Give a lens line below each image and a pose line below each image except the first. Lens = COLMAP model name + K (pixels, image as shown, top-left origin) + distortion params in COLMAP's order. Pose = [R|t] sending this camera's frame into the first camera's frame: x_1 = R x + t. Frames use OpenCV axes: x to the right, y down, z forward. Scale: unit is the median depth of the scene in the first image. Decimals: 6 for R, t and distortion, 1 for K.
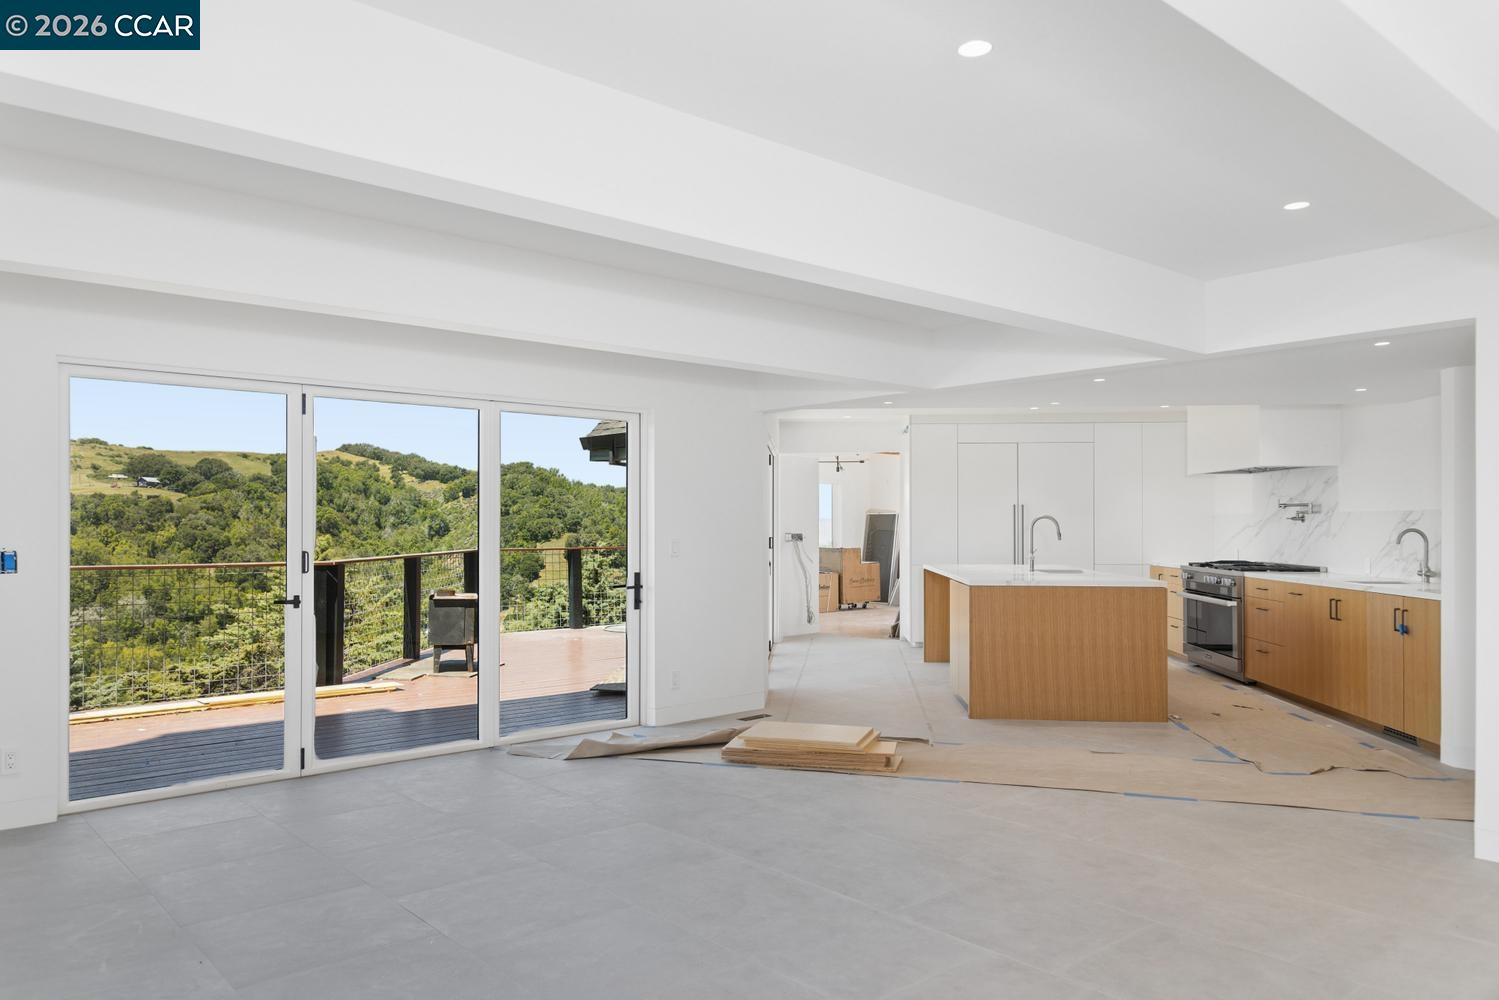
lens RADIAL K [[1057.8, 0, 740.8], [0, 1057.8, 519.4], [0, 0, 1]] dist [0.026517, -0.000255]
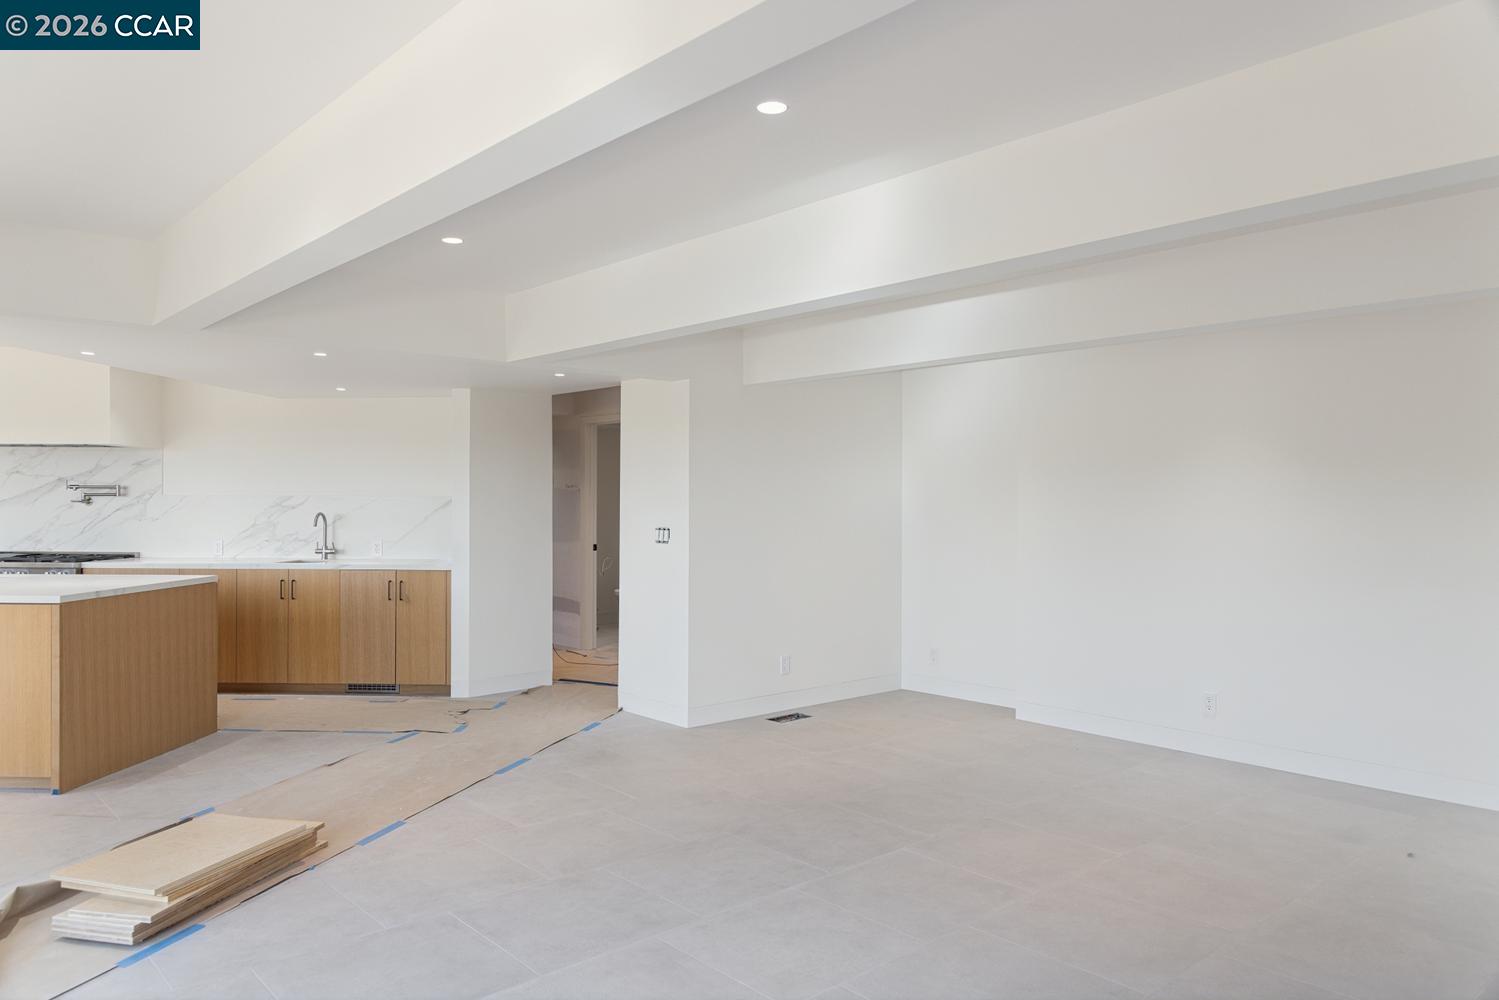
lens RADIAL K [[1021.3, 0, 749.5], [0, 1021.3, 500.0], [0, 0, 1]] dist [0.026459, -0.001200]
pose [[-0.004178, -0.004844, 0.999980, -0.383428], [-0.006696, 0.999966, 0.004816, -0.010530], [-0.999969, -0.006675, -0.004210, 0.448795]]
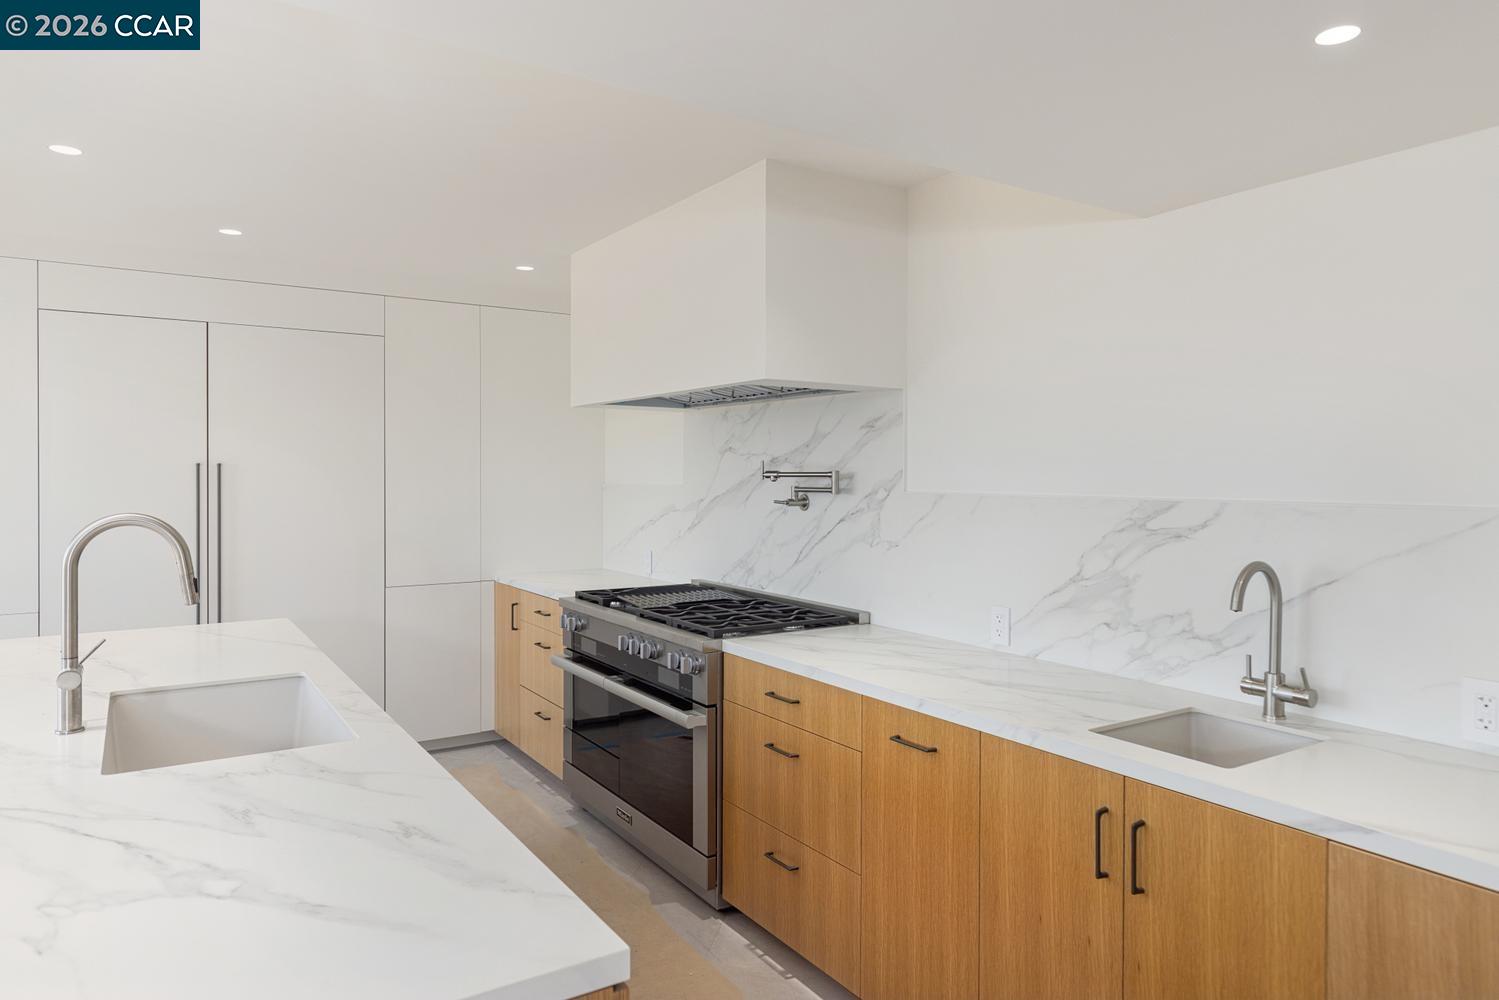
lens RADIAL K [[942.9, 0, 742.5], [0, 942.9, 476.1], [0, 0, 1]] dist [0.002152, -0.000213]
pose [[0.804471, 0.001960, 0.593989, 0.264189], [-0.006292, 0.999967, 0.005223, -0.015175], [-0.593959, -0.007939, 0.804456, 0.703705]]
